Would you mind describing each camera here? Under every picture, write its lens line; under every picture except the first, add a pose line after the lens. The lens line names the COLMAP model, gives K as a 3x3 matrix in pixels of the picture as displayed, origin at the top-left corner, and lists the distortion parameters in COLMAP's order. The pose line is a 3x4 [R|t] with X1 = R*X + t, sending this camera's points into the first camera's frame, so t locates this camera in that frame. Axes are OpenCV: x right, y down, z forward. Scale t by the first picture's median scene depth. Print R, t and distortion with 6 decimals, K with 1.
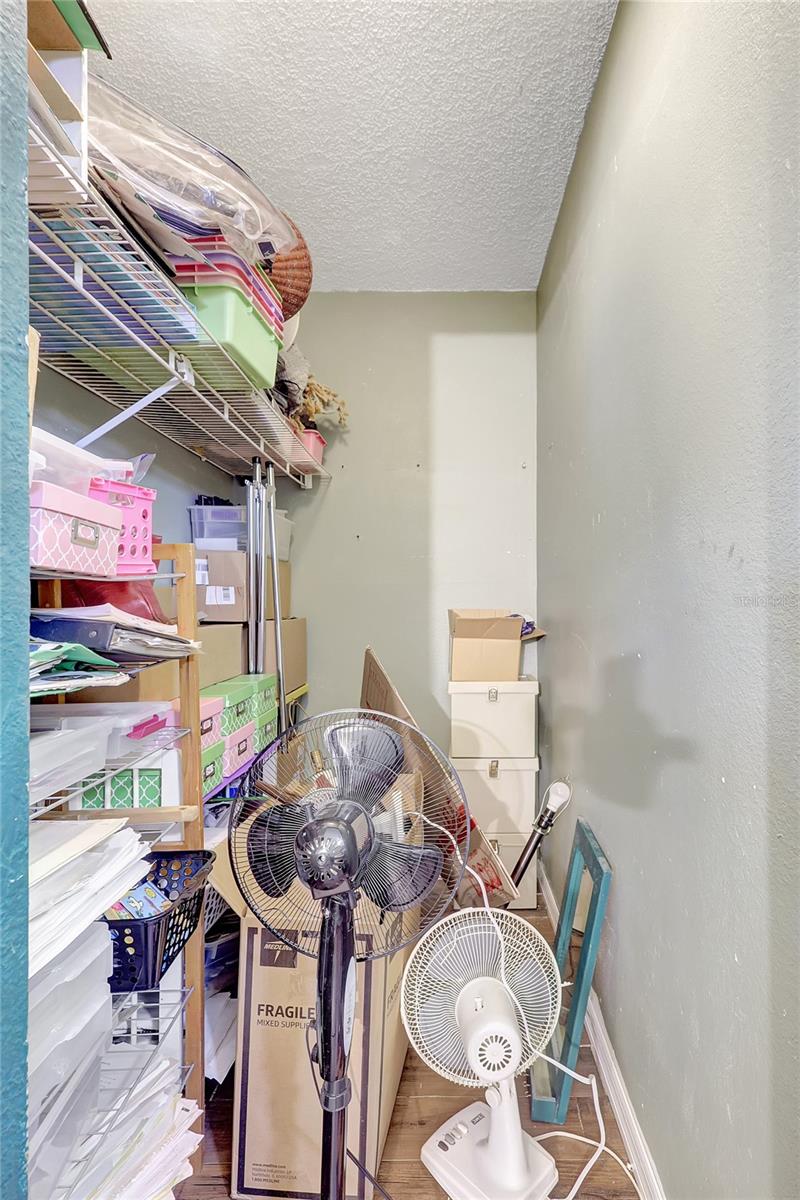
lens RADIAL K [[556.2, 0, 400.0], [0, 556.2, 600.0], [0, 0, 1]] dist [0.000103, 0.000525]
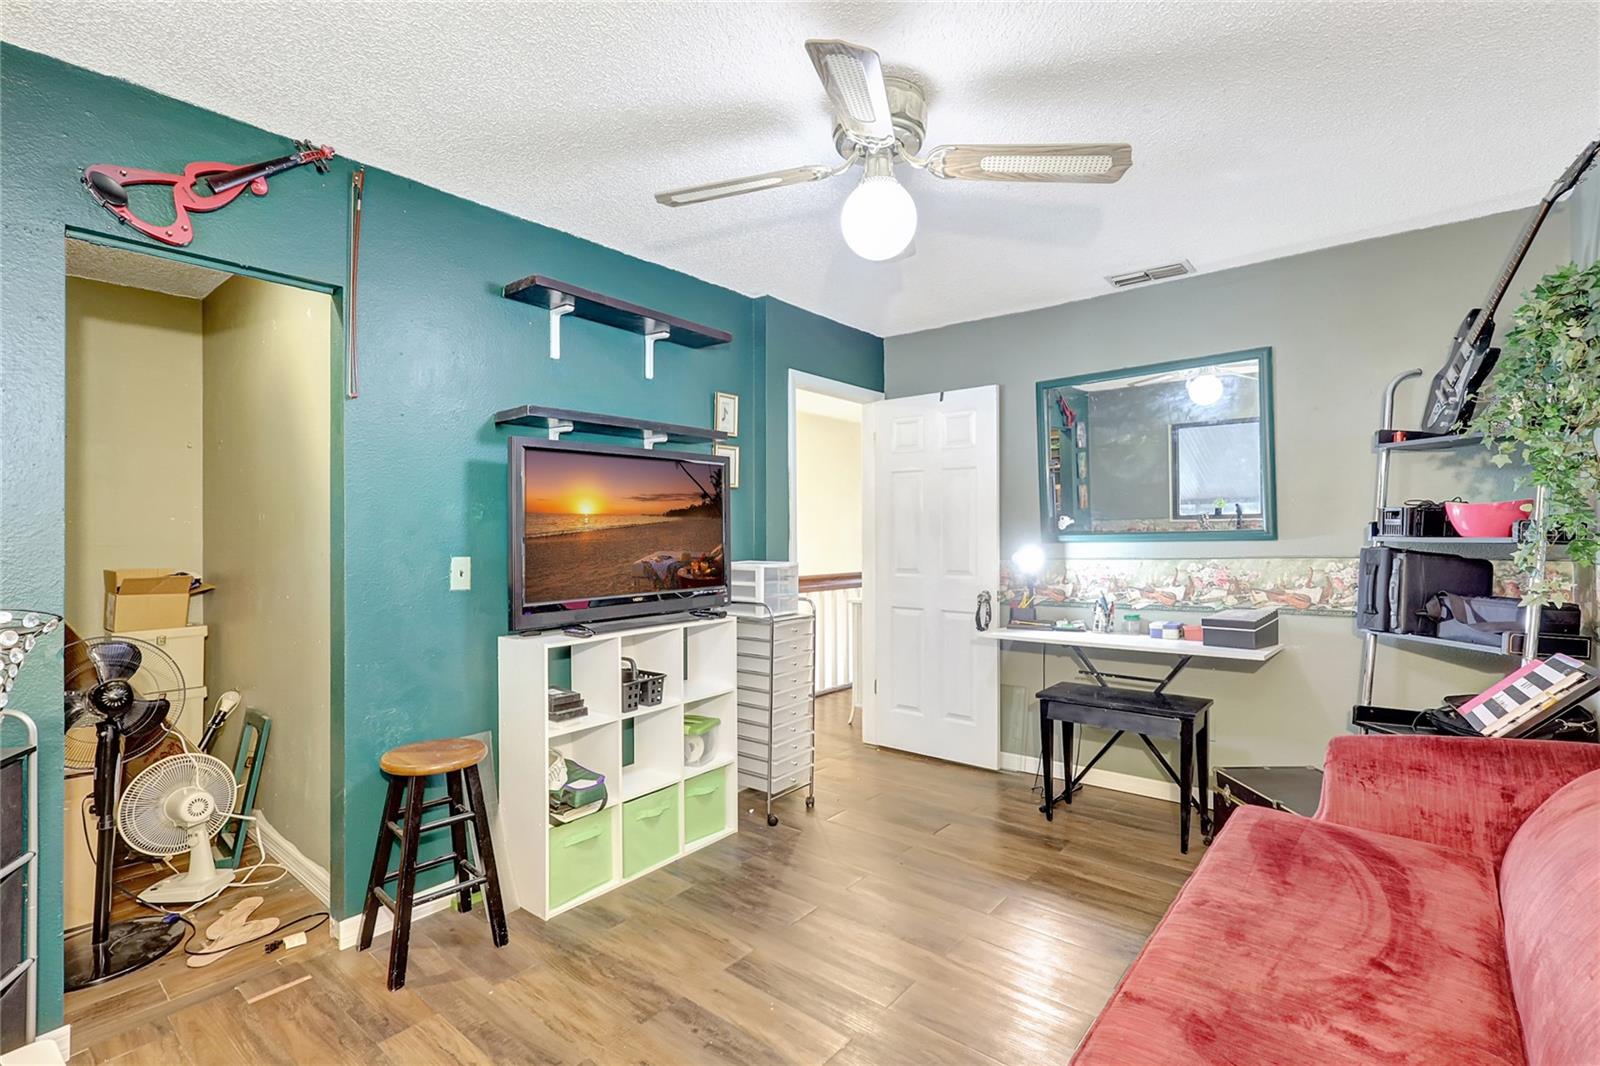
lens RADIAL K [[741.6, 0, 798.2], [0, 741.6, 526.3], [0, 0, 1]] dist [0.000103, 0.000525]
pose [[0.557786, 0.012755, 0.829887, -0.407942], [0.004438, 0.999822, -0.018349, -0.042356], [-0.829973, 0.013918, 0.557630, -1.069322]]
